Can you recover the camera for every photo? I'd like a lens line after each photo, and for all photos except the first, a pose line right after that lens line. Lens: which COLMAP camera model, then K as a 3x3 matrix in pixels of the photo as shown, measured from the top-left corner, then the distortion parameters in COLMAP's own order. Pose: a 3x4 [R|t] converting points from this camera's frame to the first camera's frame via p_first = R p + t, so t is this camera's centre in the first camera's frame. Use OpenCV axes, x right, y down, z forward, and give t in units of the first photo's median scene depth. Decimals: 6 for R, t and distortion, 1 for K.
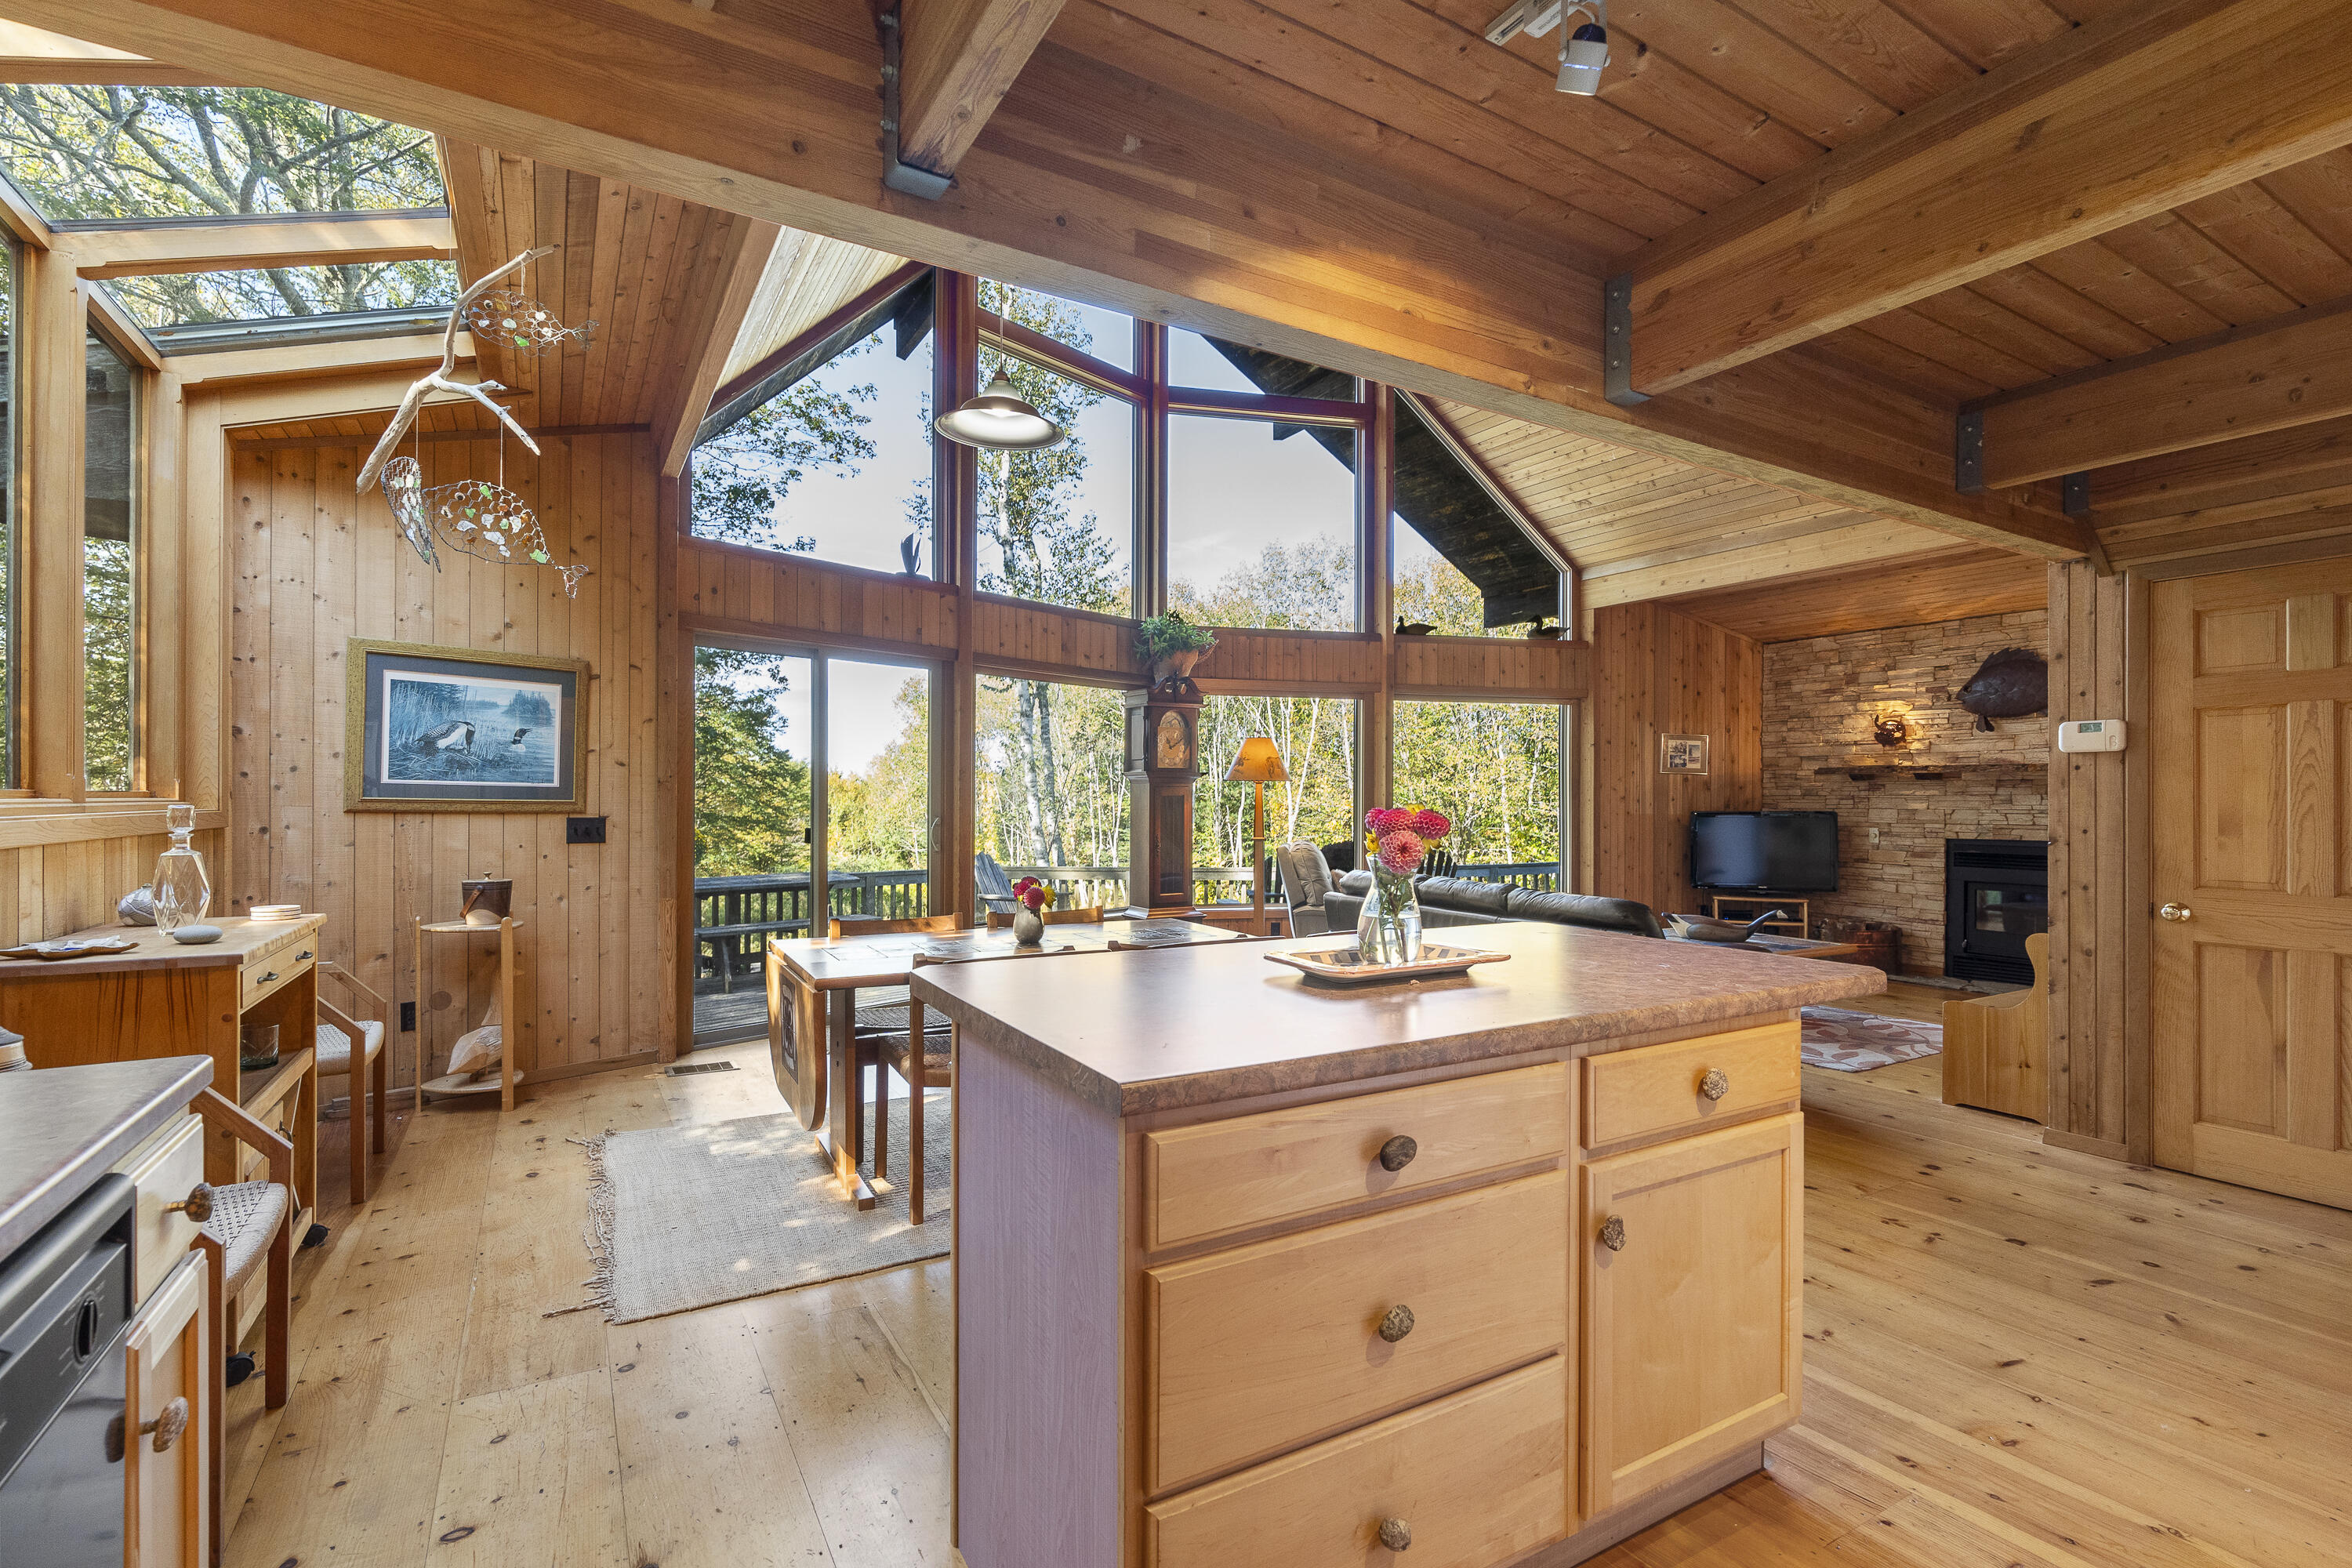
lens RADIAL K [[1070.8, 0, 1176.0], [0, 1070.8, 784.0], [0, 0, 1]] dist [-0.000648, -0.000111]
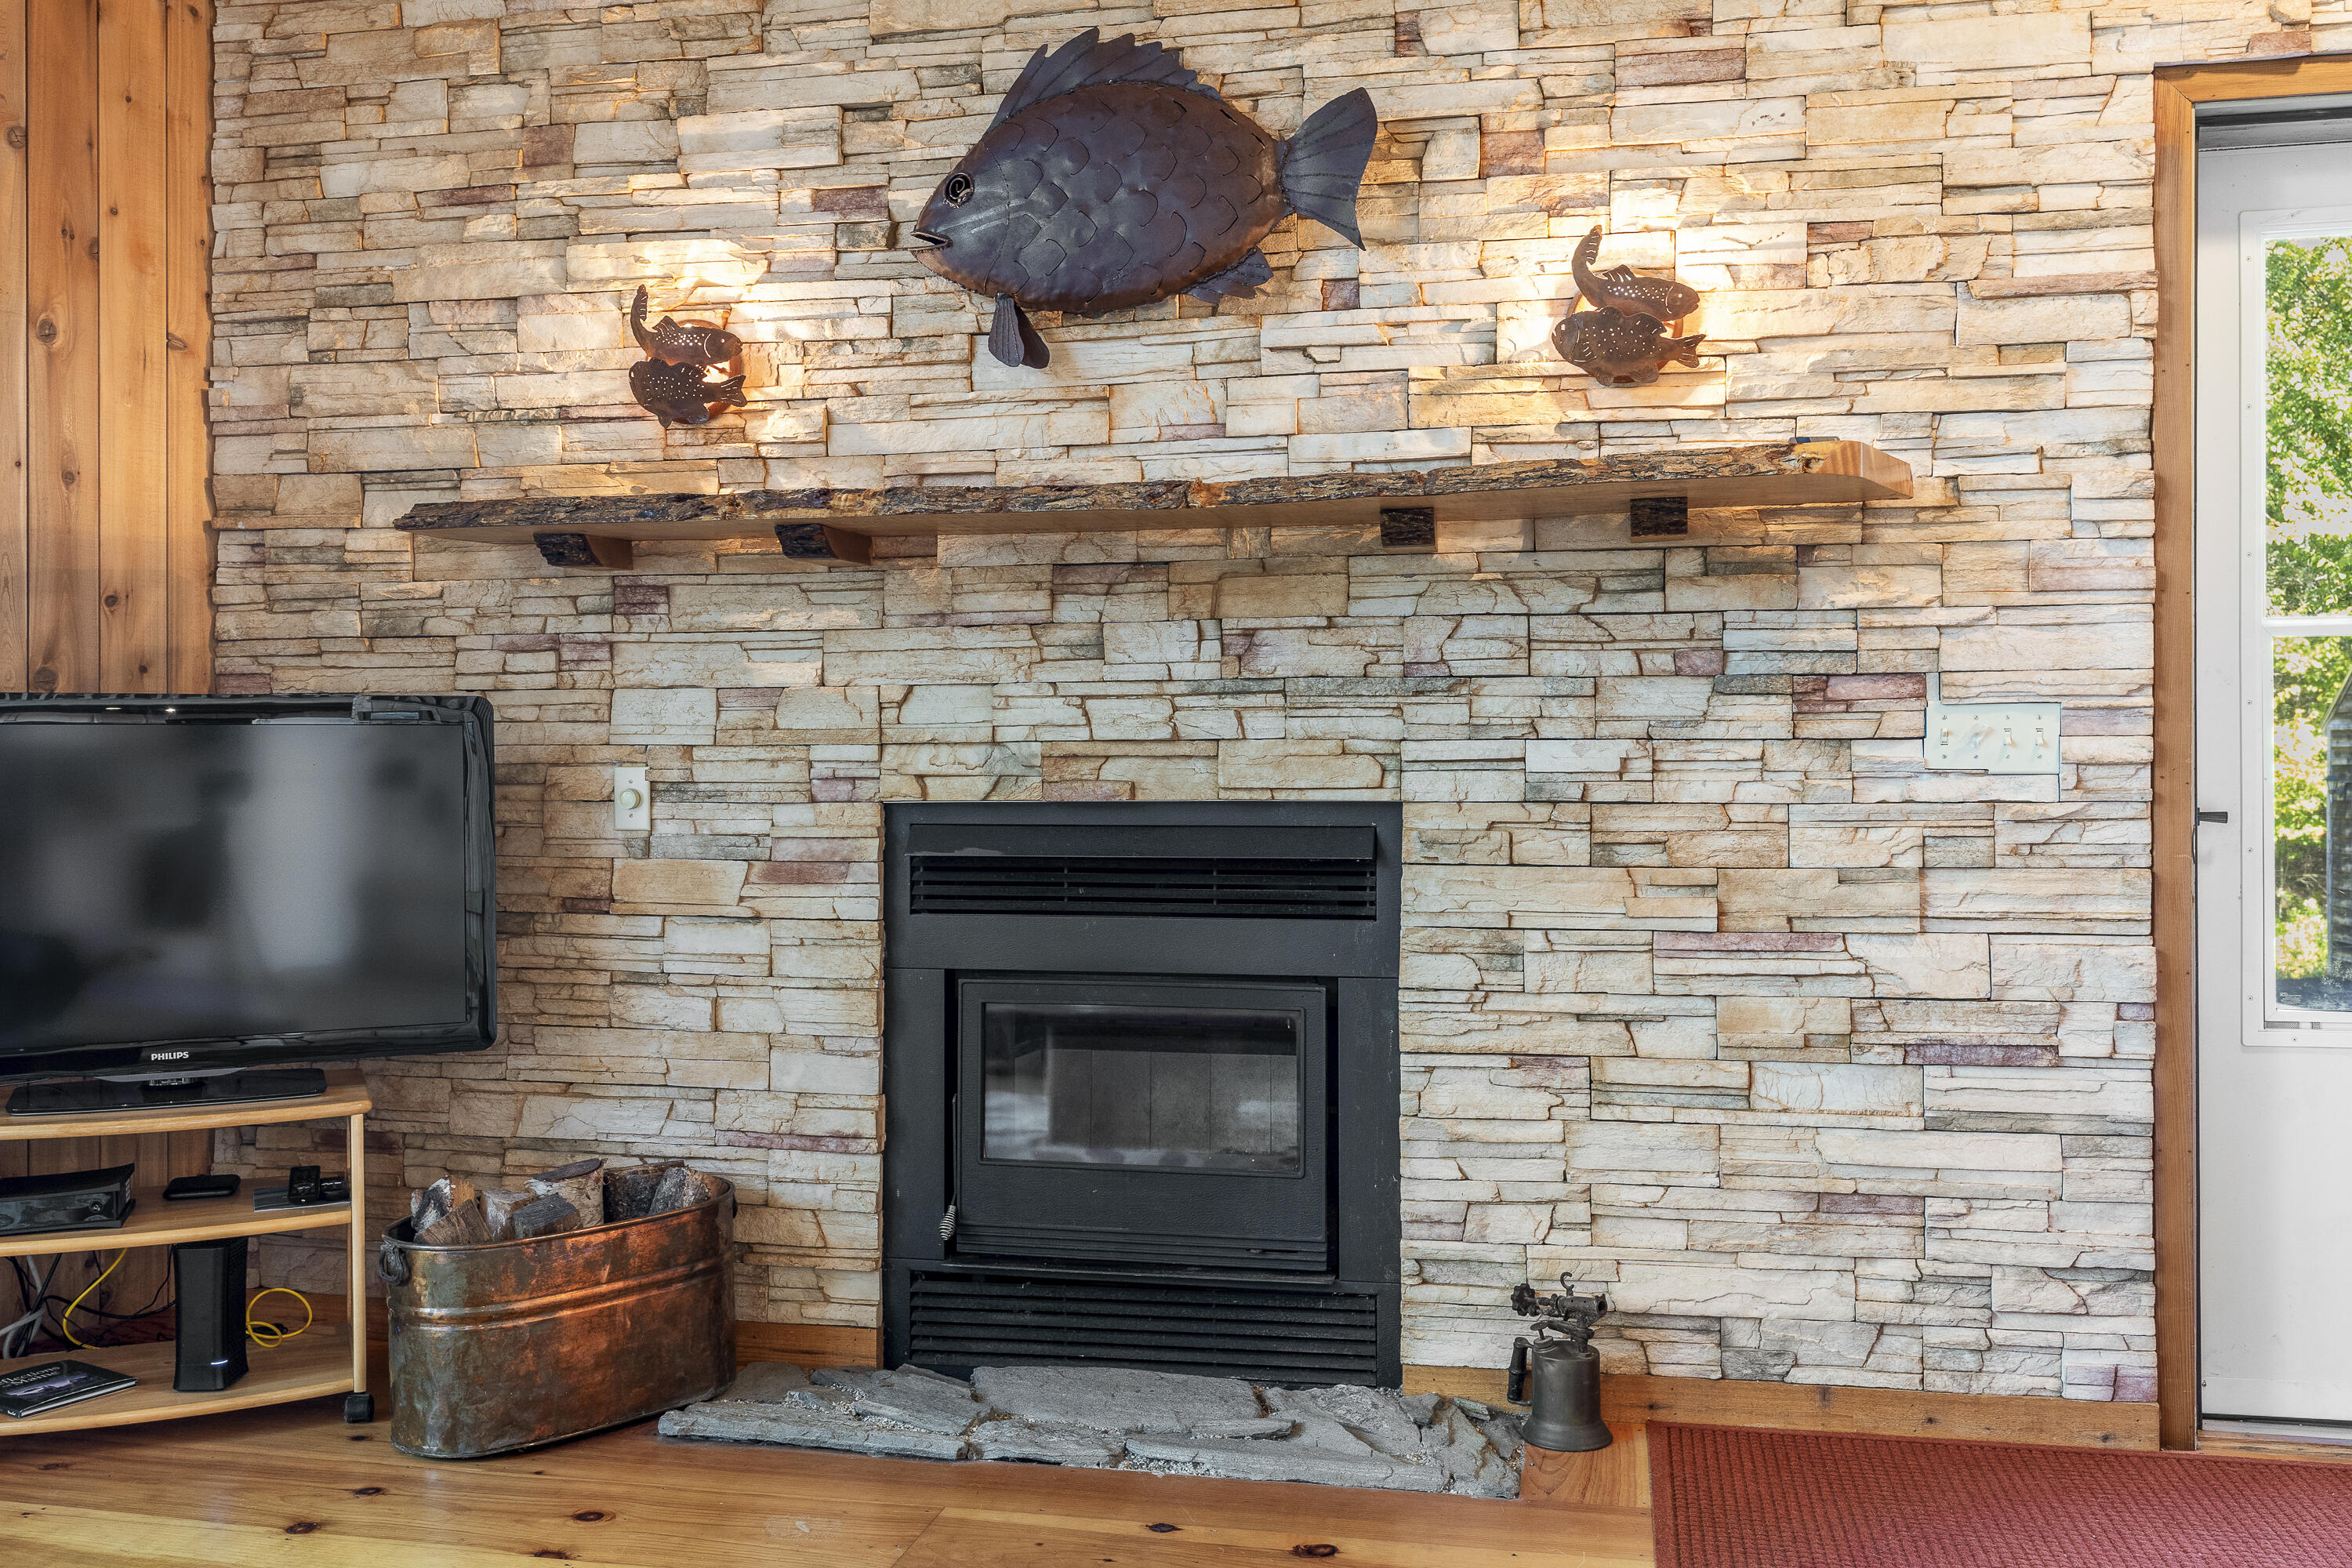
lens RADIAL K [[2044.3, 0, 1176.0], [0, 2044.3, 784.0], [0, 0, 1]] dist [0.004446, -0.003634]
pose [[0.671230, -0.019589, 0.740990, 0.401269], [-0.003652, 0.999551, 0.029732, 0.031321], [-0.741240, -0.022663, 0.670858, 0.612650]]
